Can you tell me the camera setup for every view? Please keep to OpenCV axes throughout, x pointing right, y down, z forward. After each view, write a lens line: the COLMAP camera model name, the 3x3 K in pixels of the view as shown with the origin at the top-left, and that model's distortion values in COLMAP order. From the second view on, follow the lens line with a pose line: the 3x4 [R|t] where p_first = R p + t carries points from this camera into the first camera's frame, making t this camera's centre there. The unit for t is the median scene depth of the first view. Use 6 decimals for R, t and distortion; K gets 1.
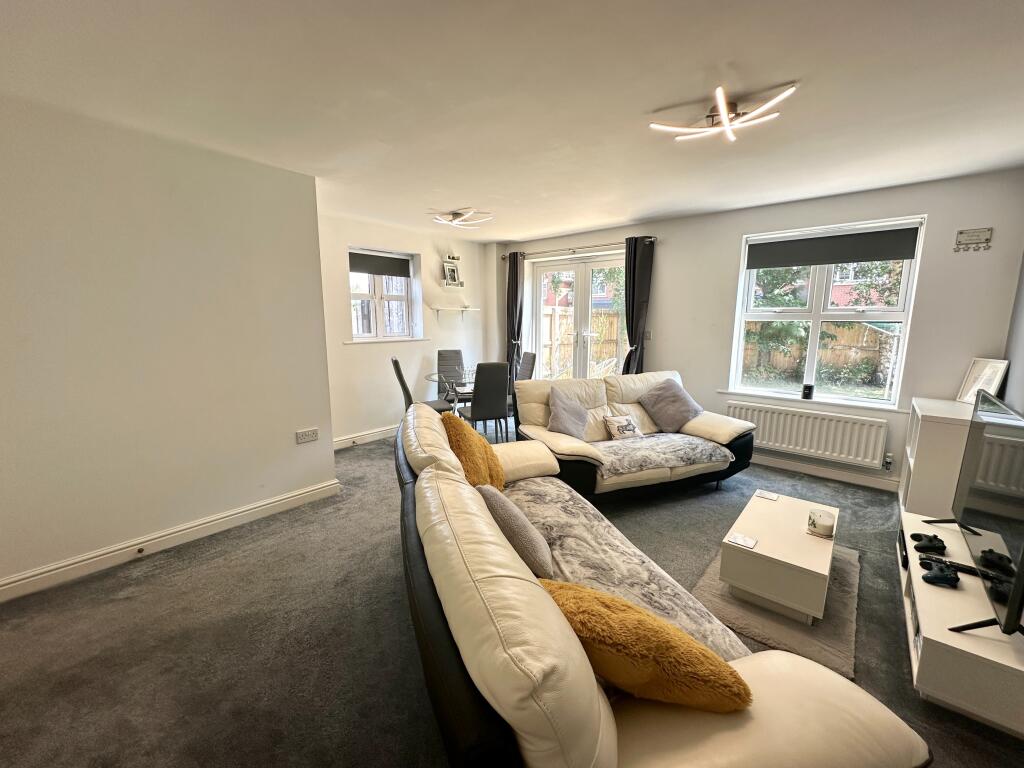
lens RADIAL K [[415.4, 0, 513.6], [0, 415.4, 385.1], [0, 0, 1]] dist [-0.003225, 0.000221]
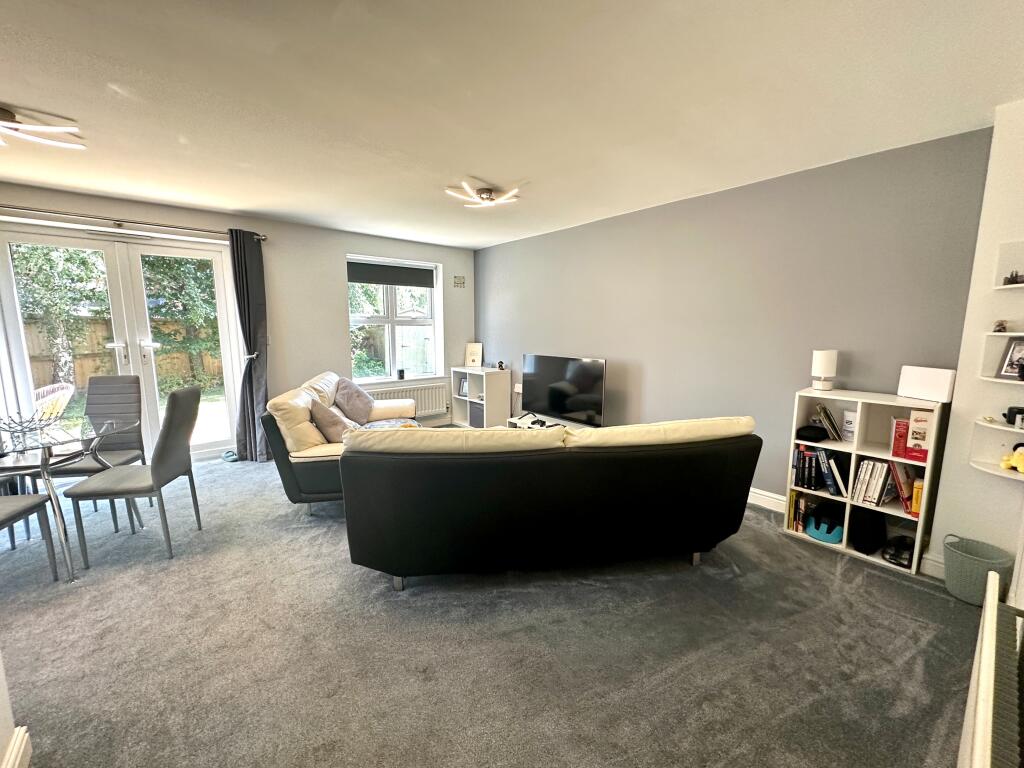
lens RADIAL K [[415.4, 0, 514.1], [0, 415.4, 386.0], [0, 0, 1]] dist [-0.003225, 0.000221]
pose [[0.139787, -0.143775, 0.979688, -0.618543], [0.159047, 0.979816, 0.121100, -0.053691], [-0.977325, 0.138888, 0.159832, 0.391872]]
